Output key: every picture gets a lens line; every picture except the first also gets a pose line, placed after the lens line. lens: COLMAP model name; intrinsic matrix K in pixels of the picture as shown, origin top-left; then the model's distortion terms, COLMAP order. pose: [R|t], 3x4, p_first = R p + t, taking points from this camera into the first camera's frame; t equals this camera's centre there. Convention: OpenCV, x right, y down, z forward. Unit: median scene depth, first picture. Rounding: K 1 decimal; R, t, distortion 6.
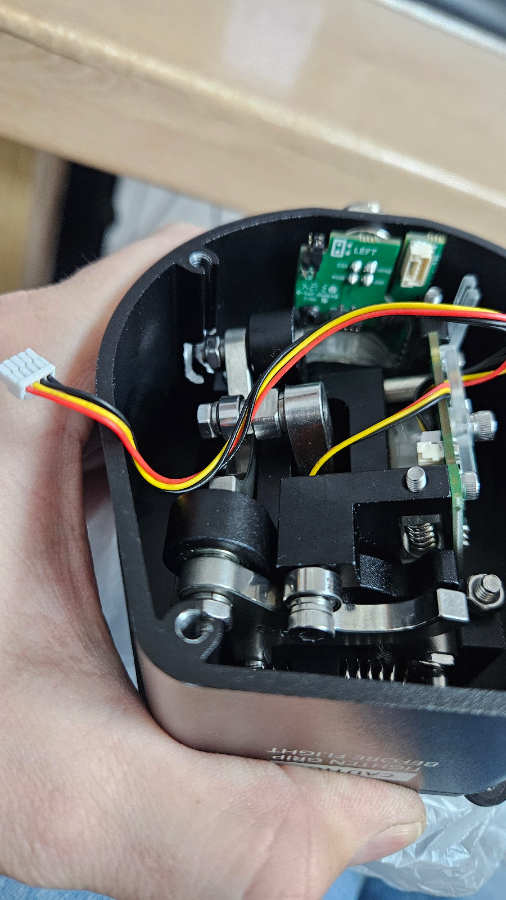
lens RADIAL K [[709.0, 0, 253.0], [0, 709.0, 450.0], [0, 0, 1]] dist [-0.000706, 0.000275]
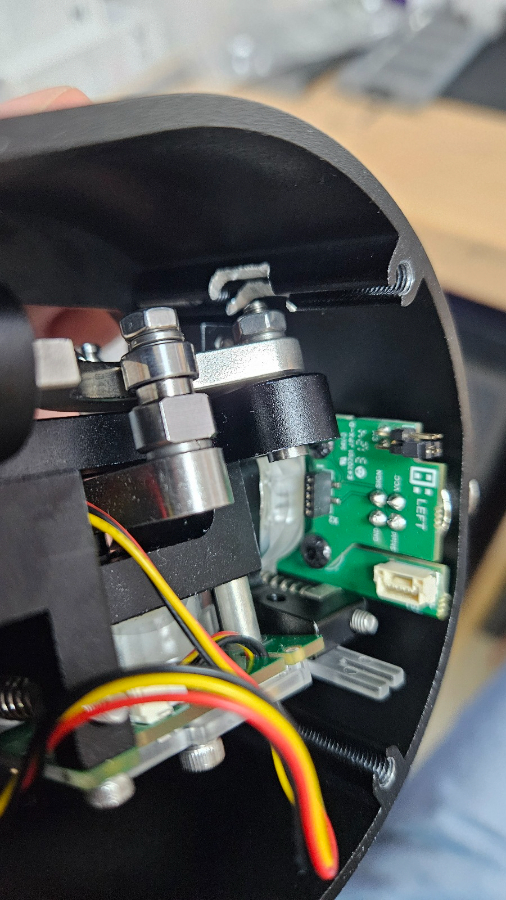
lens RADIAL K [[709.0, 0, 253.0], [0, 709.0, 450.0], [0, 0, 1]] dist [-0.000706, 0.000275]
pose [[0.112460, 0.961103, 0.252259, -0.095773], [-0.966902, 0.164360, -0.195155, 0.003977], [-0.229025, -0.221963, 0.947776, 0.395475]]
